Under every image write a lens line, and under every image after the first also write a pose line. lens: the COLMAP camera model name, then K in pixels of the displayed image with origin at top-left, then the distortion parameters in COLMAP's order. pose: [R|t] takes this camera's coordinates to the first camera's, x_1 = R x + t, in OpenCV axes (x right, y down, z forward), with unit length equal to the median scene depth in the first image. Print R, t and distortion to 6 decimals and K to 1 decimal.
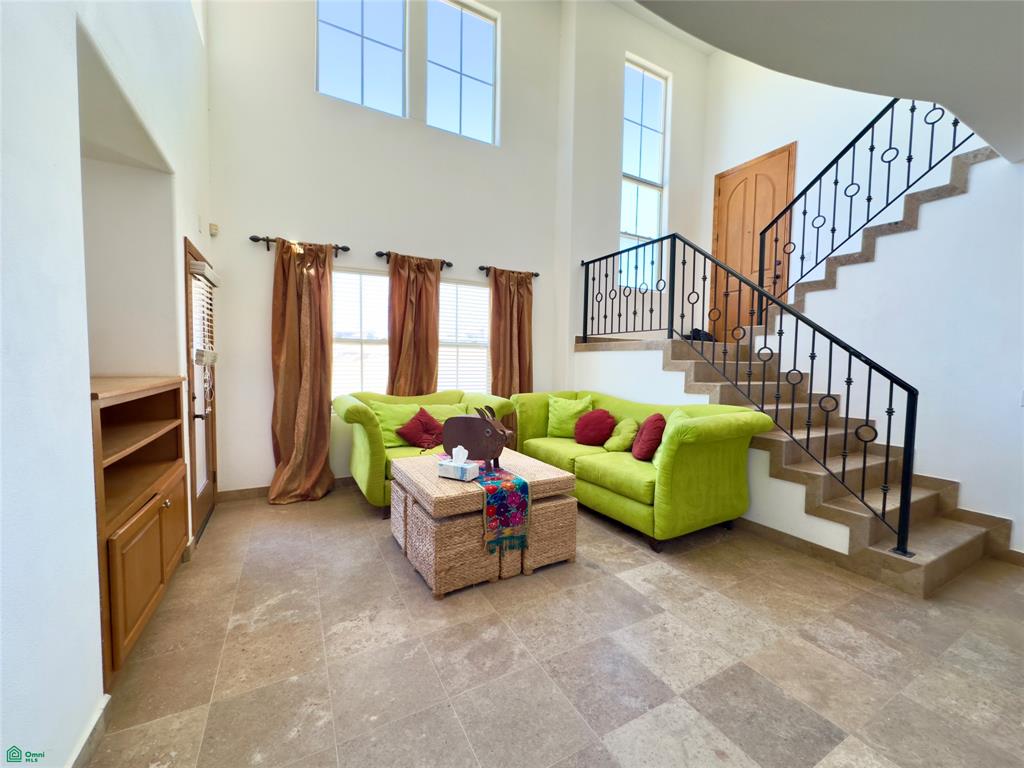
lens RADIAL K [[407.5, 0, 512.0], [0, 407.5, 384.0], [0, 0, 1]] dist [-0.014952, -0.000109]
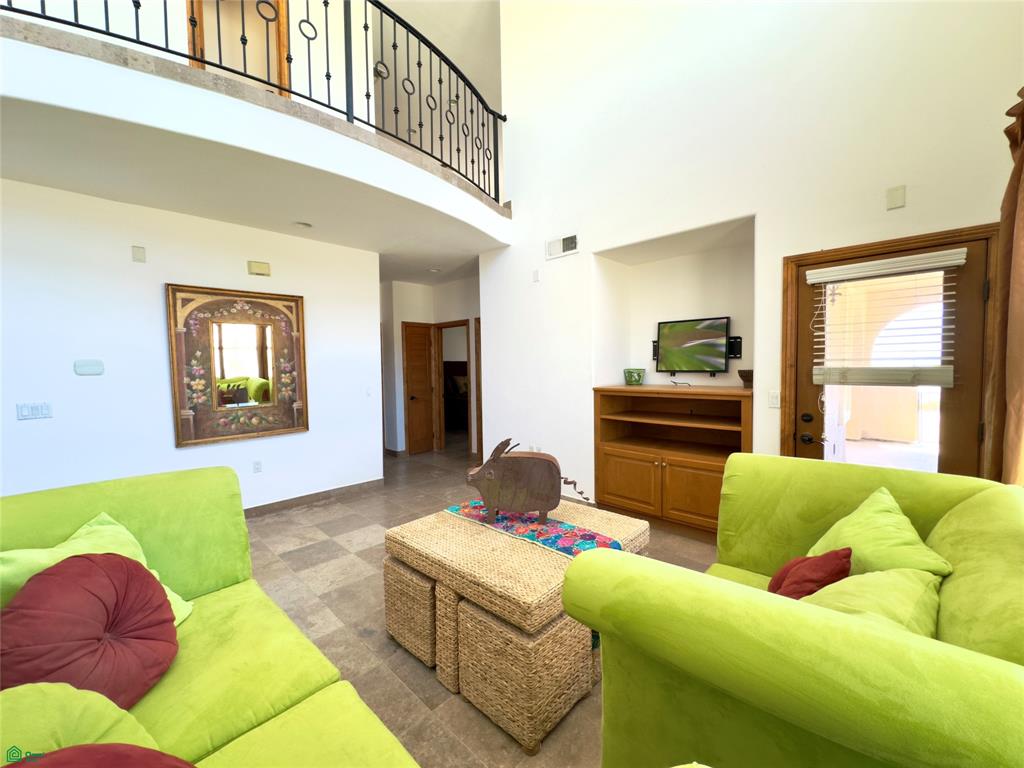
lens RADIAL K [[407.5, 0, 512.0], [0, 407.5, 384.0], [0, 0, 1]] dist [-0.014952, -0.000109]
pose [[-0.955126, 0.011486, -0.295976, 0.189705], [-0.016399, 0.995665, 0.091558, -0.160027], [0.295744, 0.092303, -0.950797, 2.242244]]
